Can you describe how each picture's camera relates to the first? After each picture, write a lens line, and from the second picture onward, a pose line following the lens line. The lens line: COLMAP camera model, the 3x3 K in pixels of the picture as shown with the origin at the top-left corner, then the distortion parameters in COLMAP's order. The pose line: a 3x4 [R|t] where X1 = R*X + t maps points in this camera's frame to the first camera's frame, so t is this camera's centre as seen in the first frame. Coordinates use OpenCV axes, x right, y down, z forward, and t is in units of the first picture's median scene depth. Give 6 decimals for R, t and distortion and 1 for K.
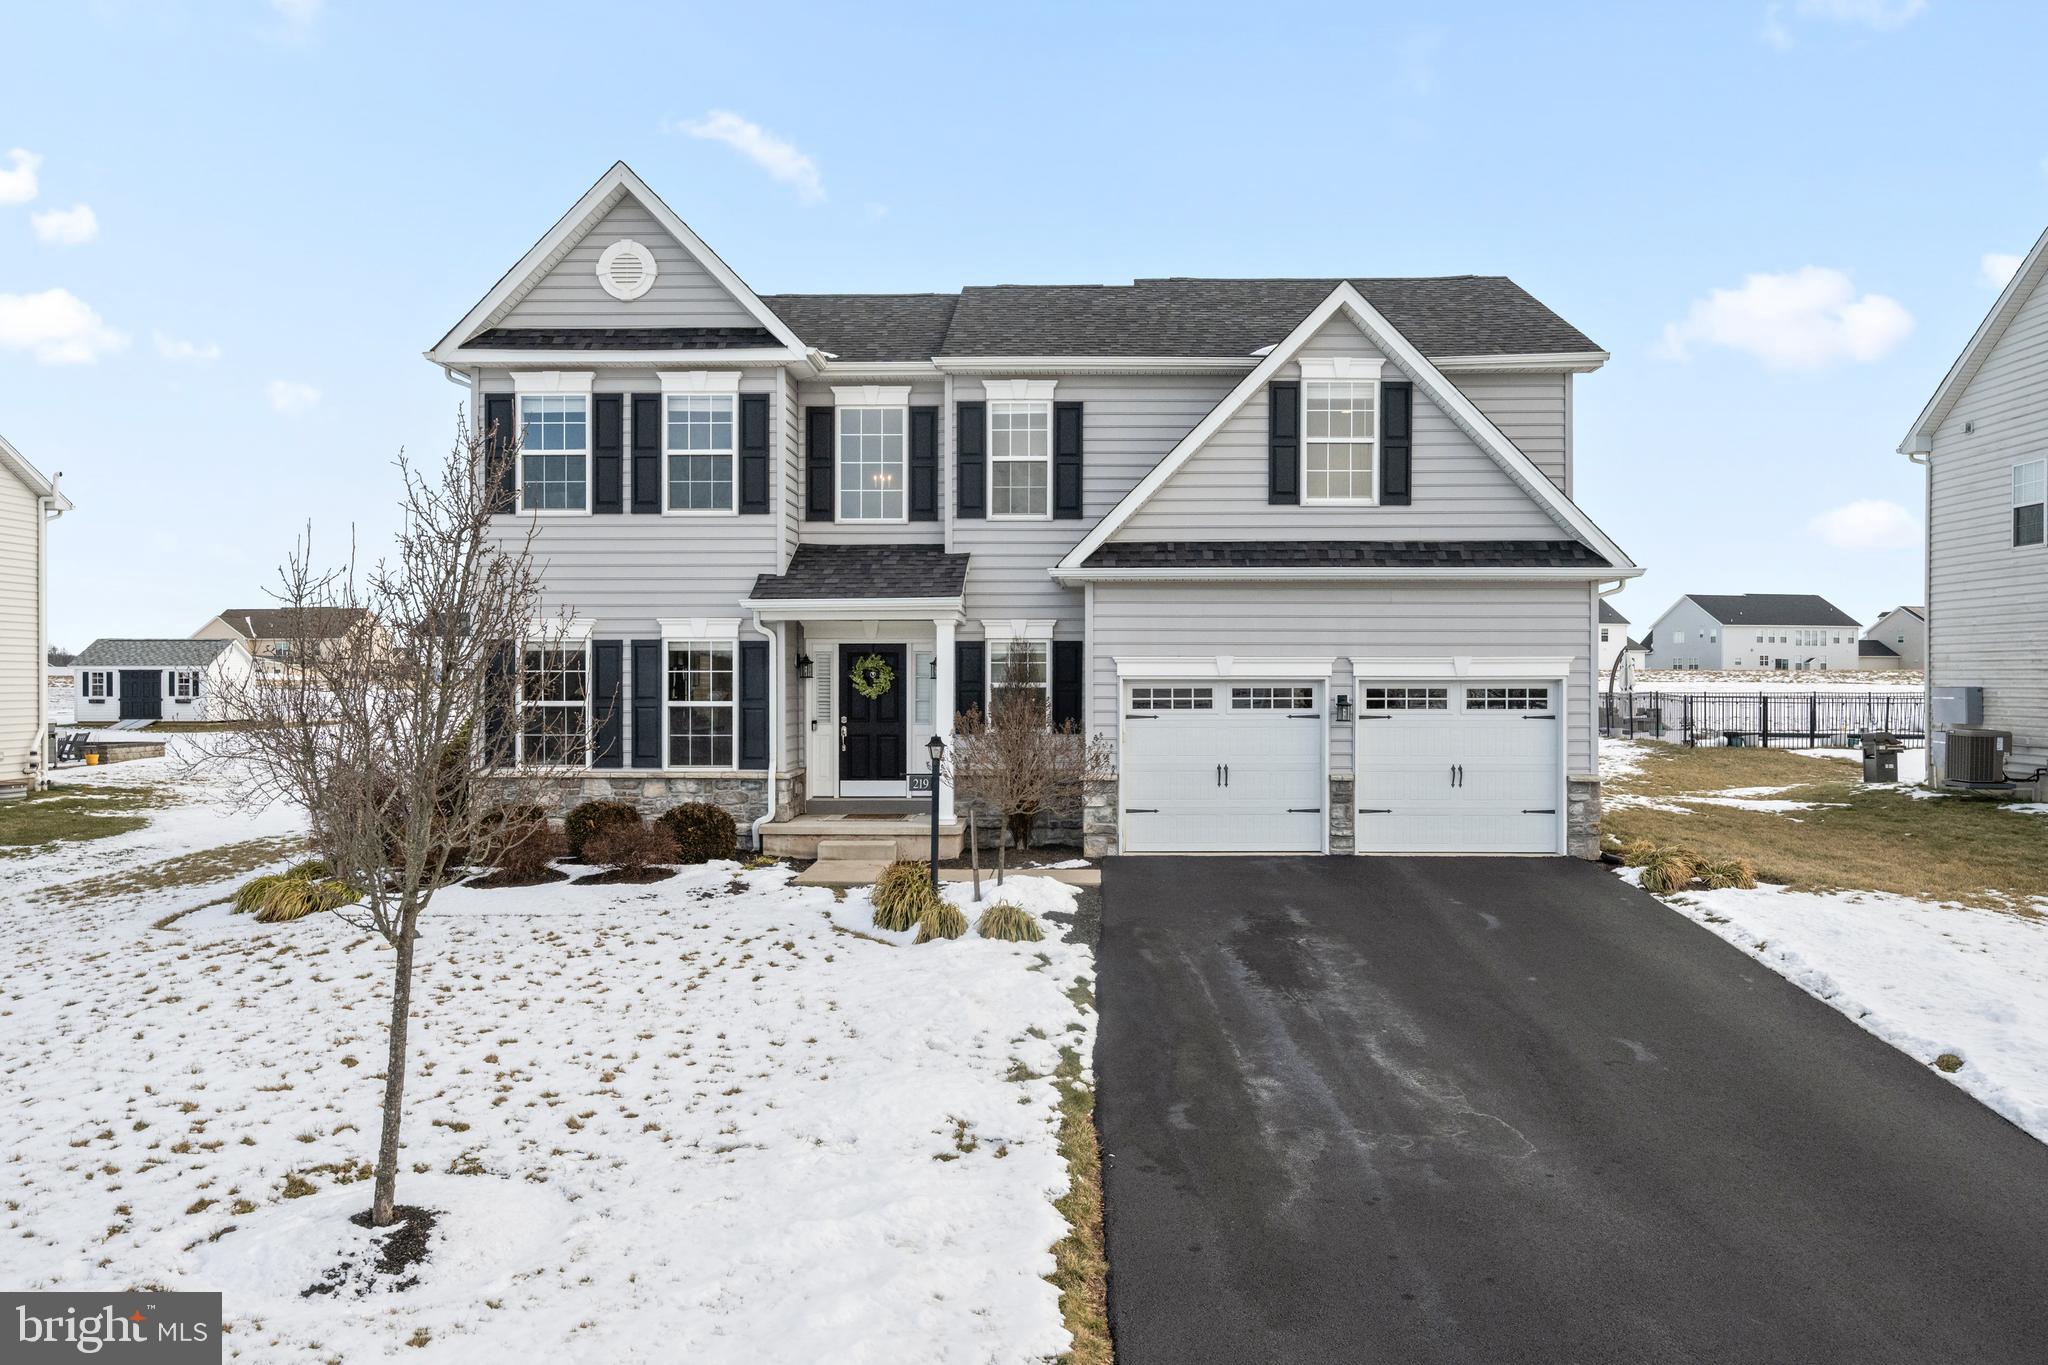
lens RADIAL K [[1400.0, 0, 1025.7], [0, 1400.0, 683.5], [0, 0, 1]] dist [-0.003524, -0.010988]
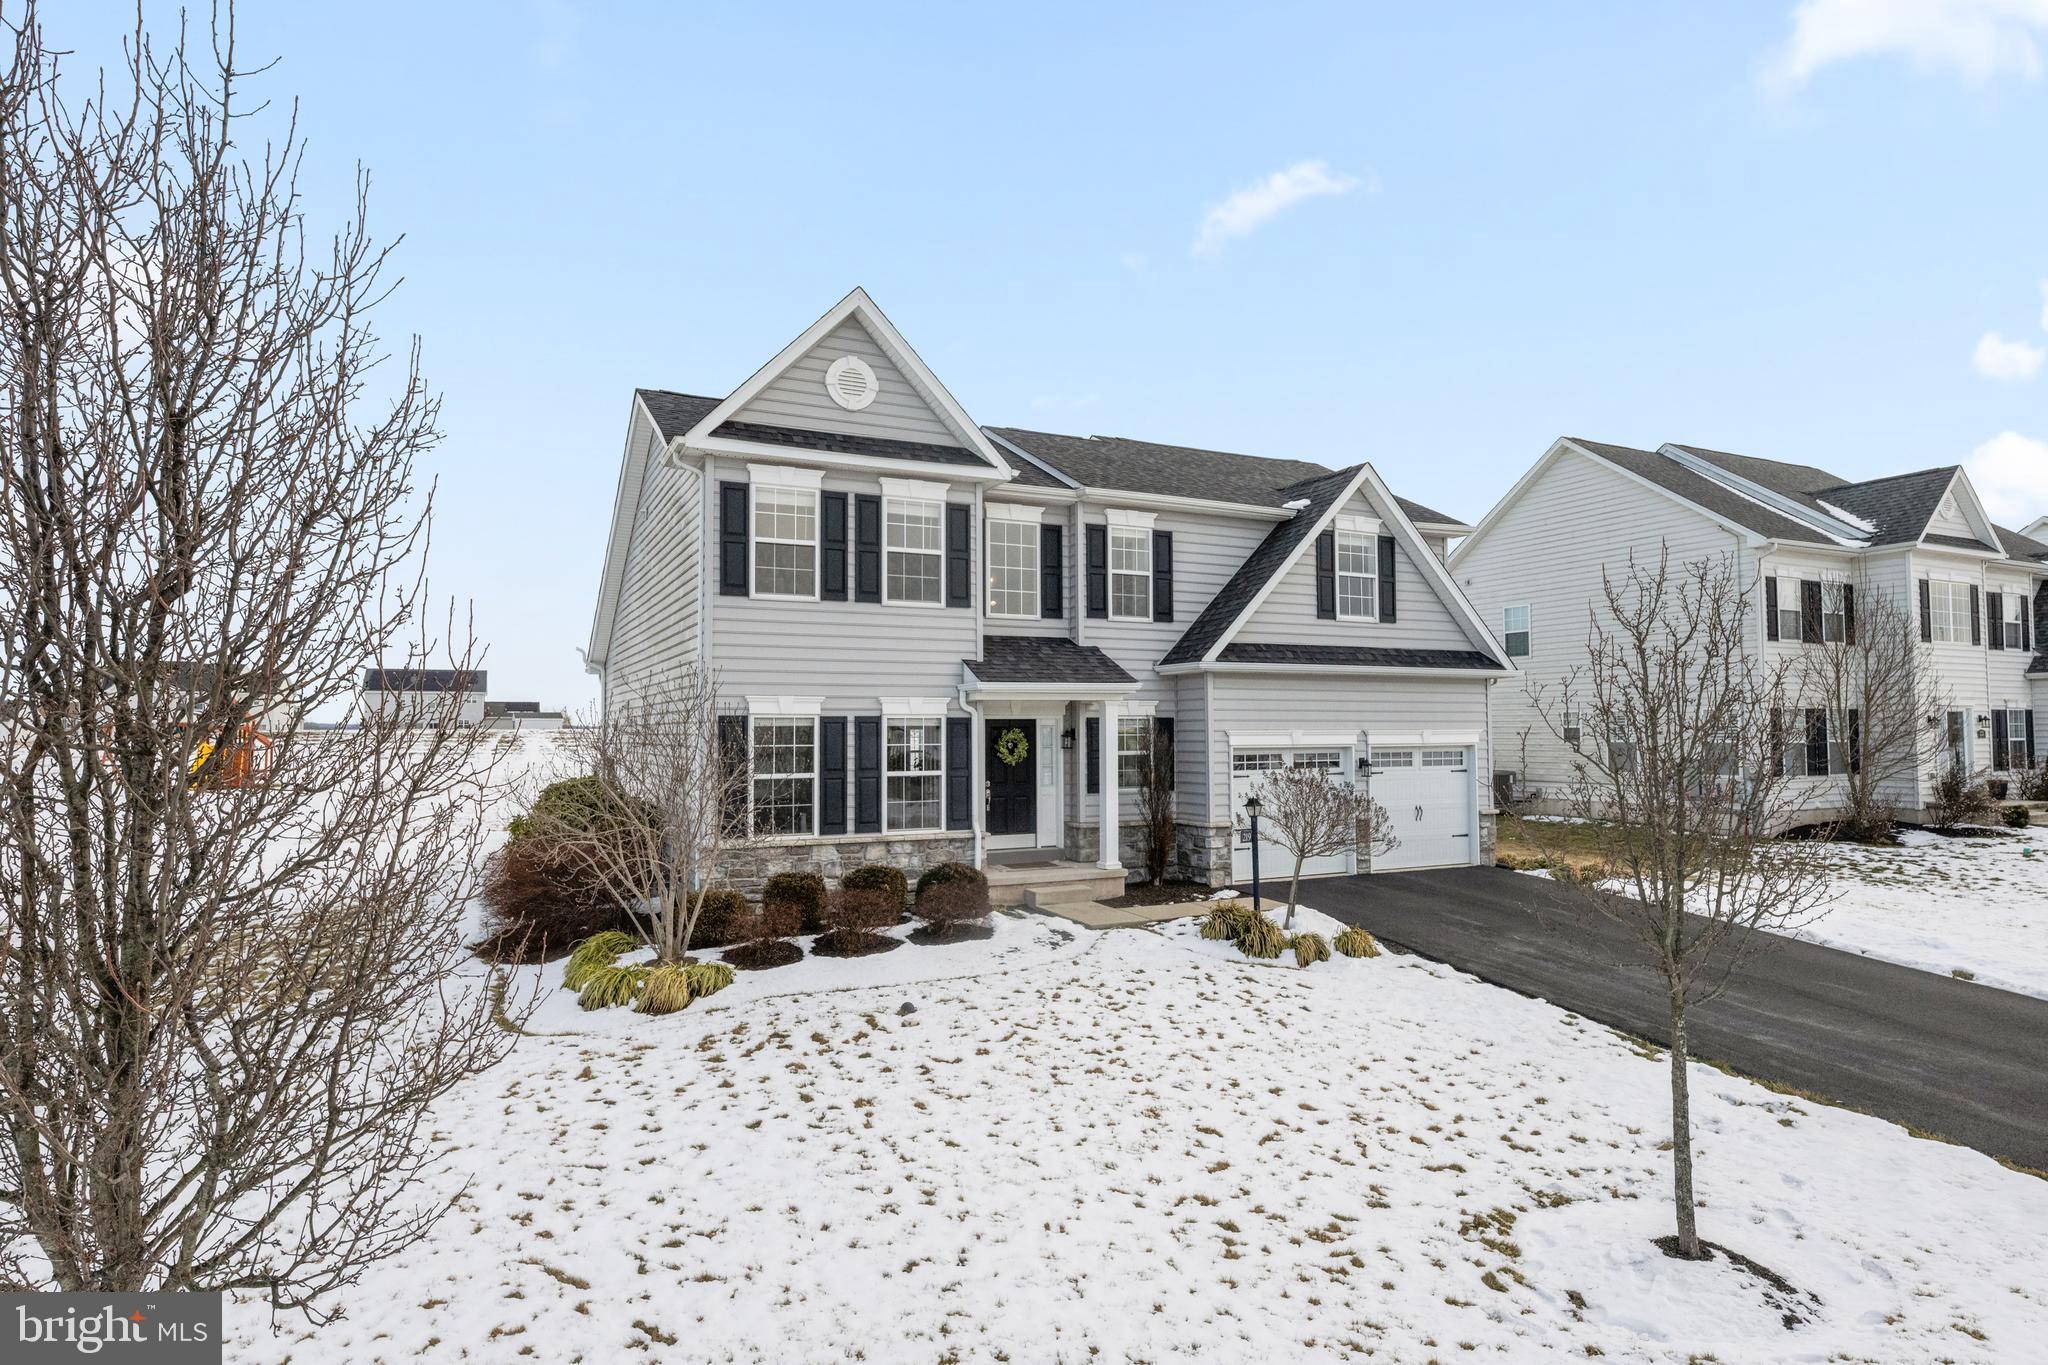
lens RADIAL K [[1100.2, 0, 1022.7], [0, 1100.2, 677.4], [0, 0, 1]] dist [0.002362, 0.002021]
pose [[0.893996, 0.018143, 0.447707, -0.551576], [0.005064, 0.998707, -0.050584, -0.017184], [-0.448046, 0.047489, 0.892748, 0.168958]]
